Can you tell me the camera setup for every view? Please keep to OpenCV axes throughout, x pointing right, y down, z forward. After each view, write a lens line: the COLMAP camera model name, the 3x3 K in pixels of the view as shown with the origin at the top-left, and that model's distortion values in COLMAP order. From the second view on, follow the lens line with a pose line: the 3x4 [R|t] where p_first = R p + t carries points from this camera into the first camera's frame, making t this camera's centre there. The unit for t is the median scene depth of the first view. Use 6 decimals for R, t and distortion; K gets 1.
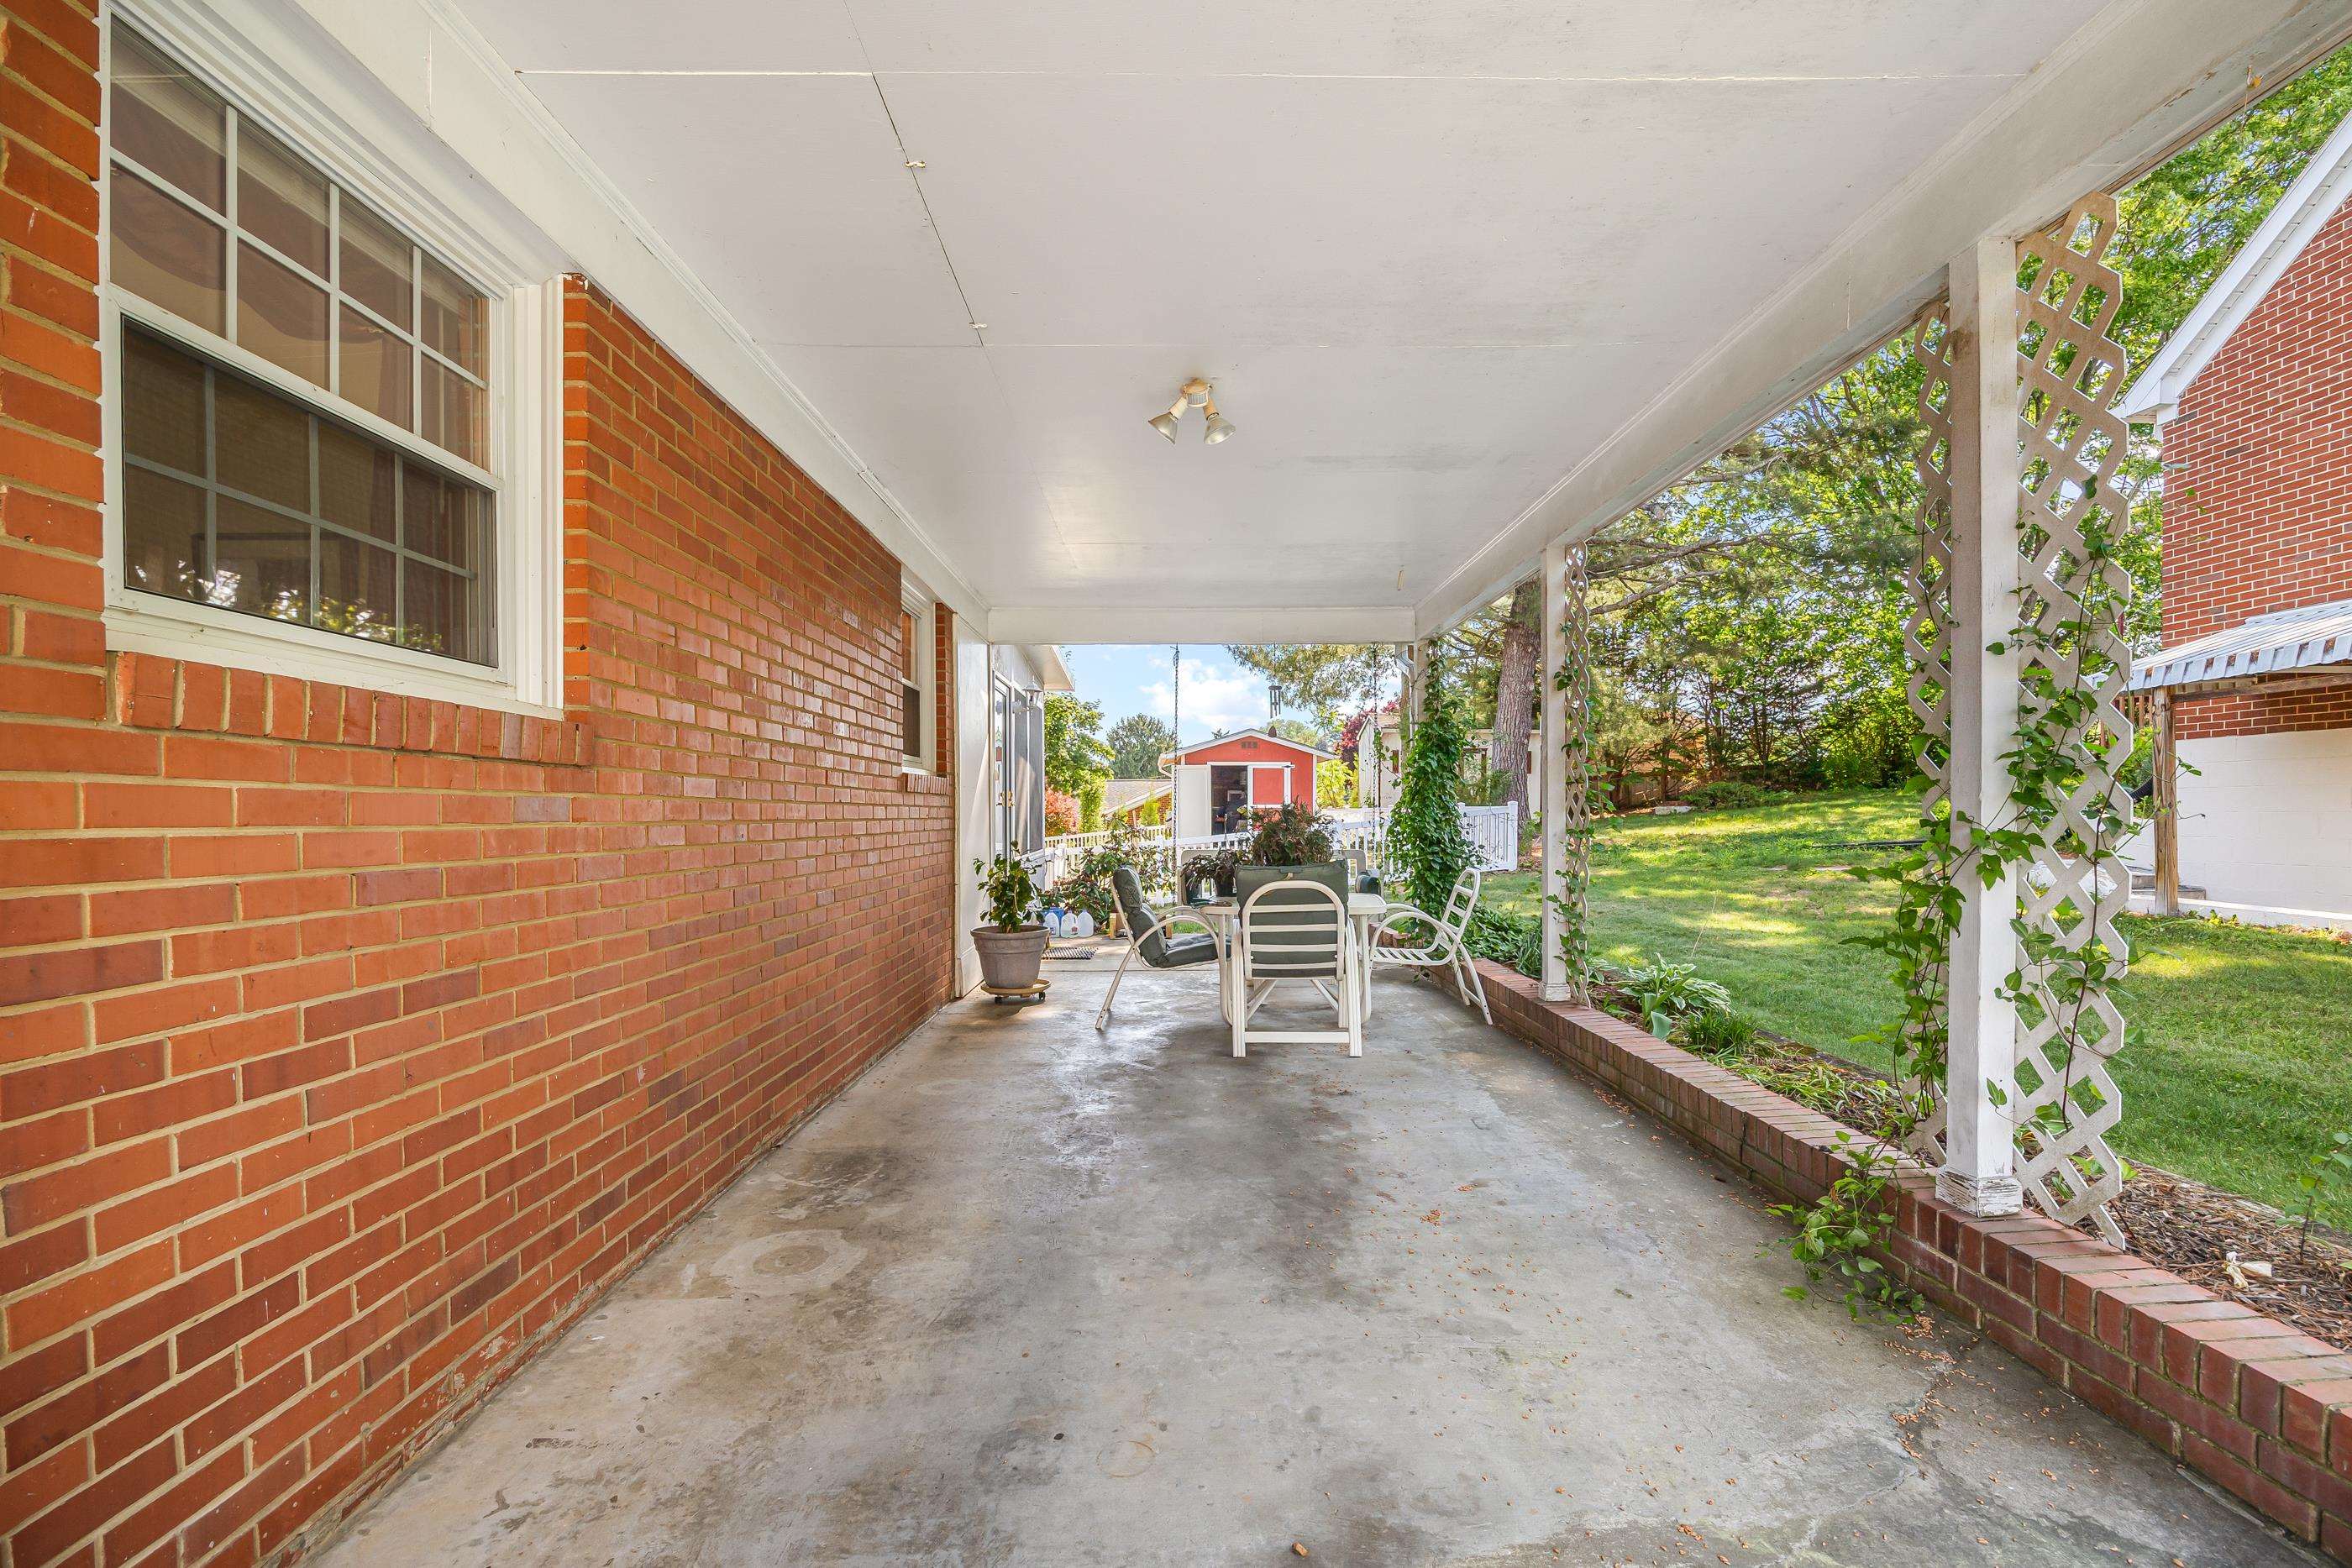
lens RADIAL K [[1109.4, 0, 1176.0], [0, 1109.4, 784.0], [0, 0, 1]] dist [-0.000353, 0.000039]
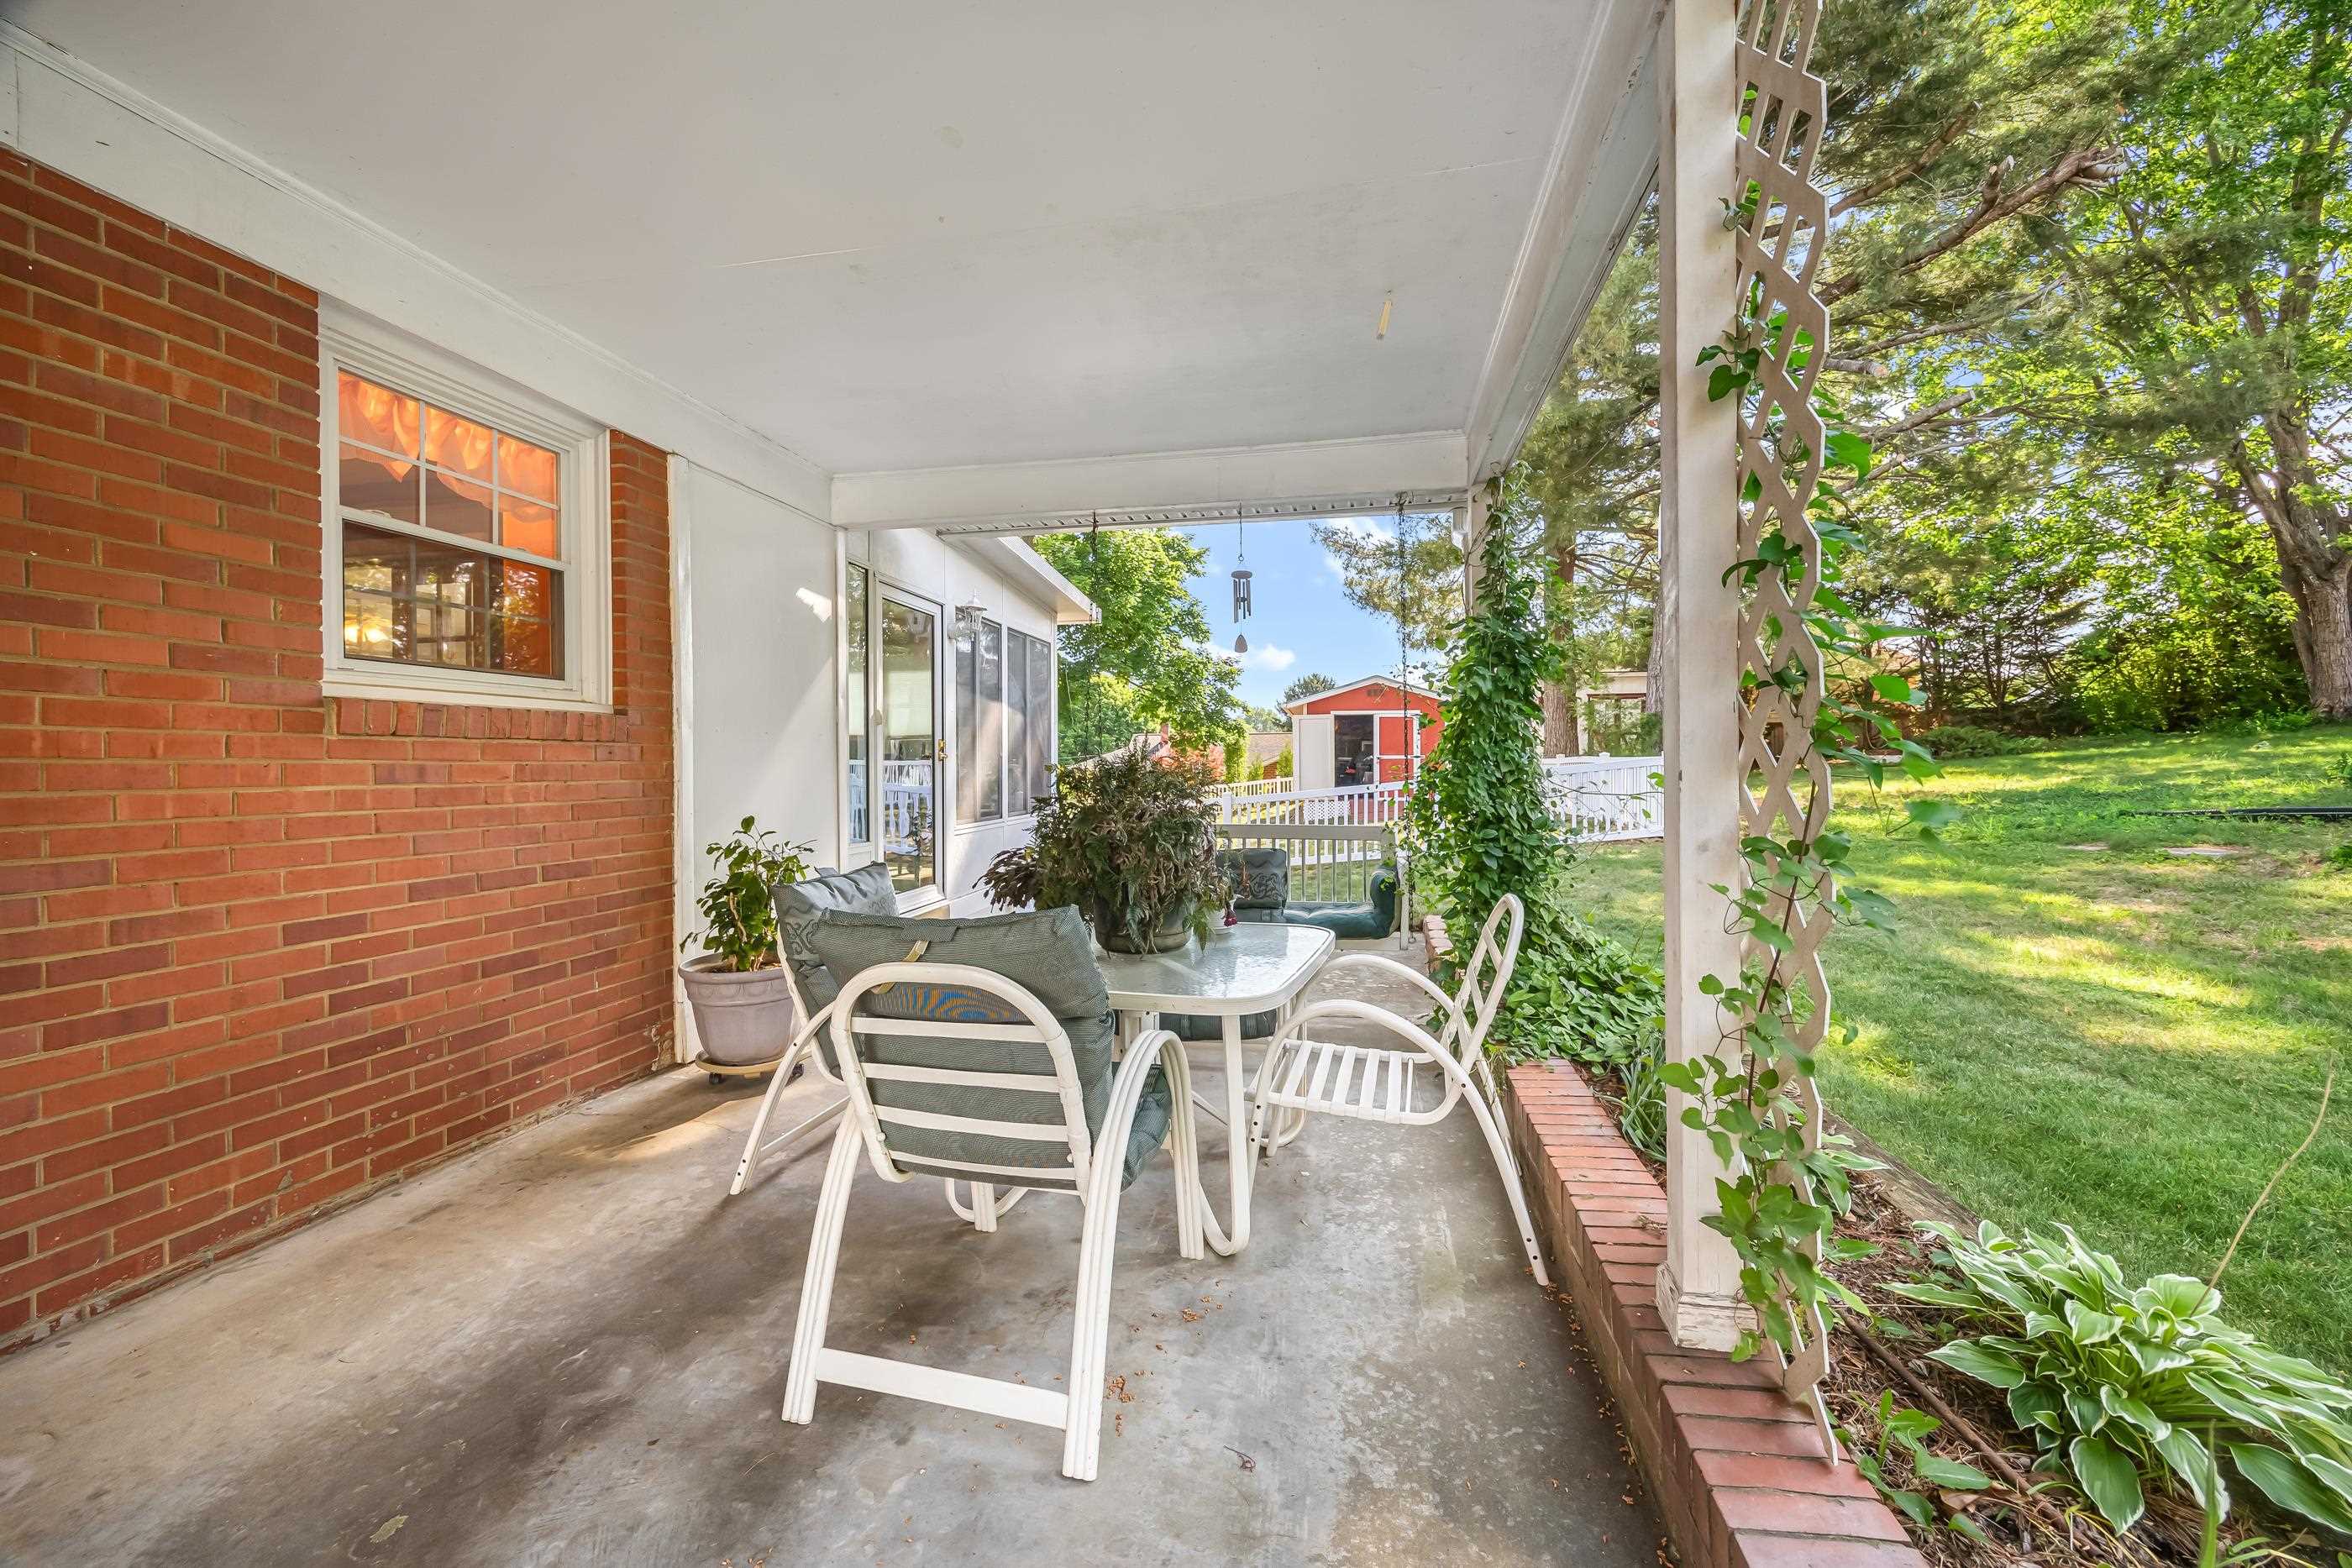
lens RADIAL K [[942.7, 0, 1171.0], [0, 942.7, 748.5], [0, 0, 1]] dist [0.000519, -0.000022]
pose [[0.978211, -0.005456, -0.207542, 0.062280], [0.007723, 0.999919, 0.010115, 0.003024], [0.207470, -0.011497, 0.978174, 0.176168]]
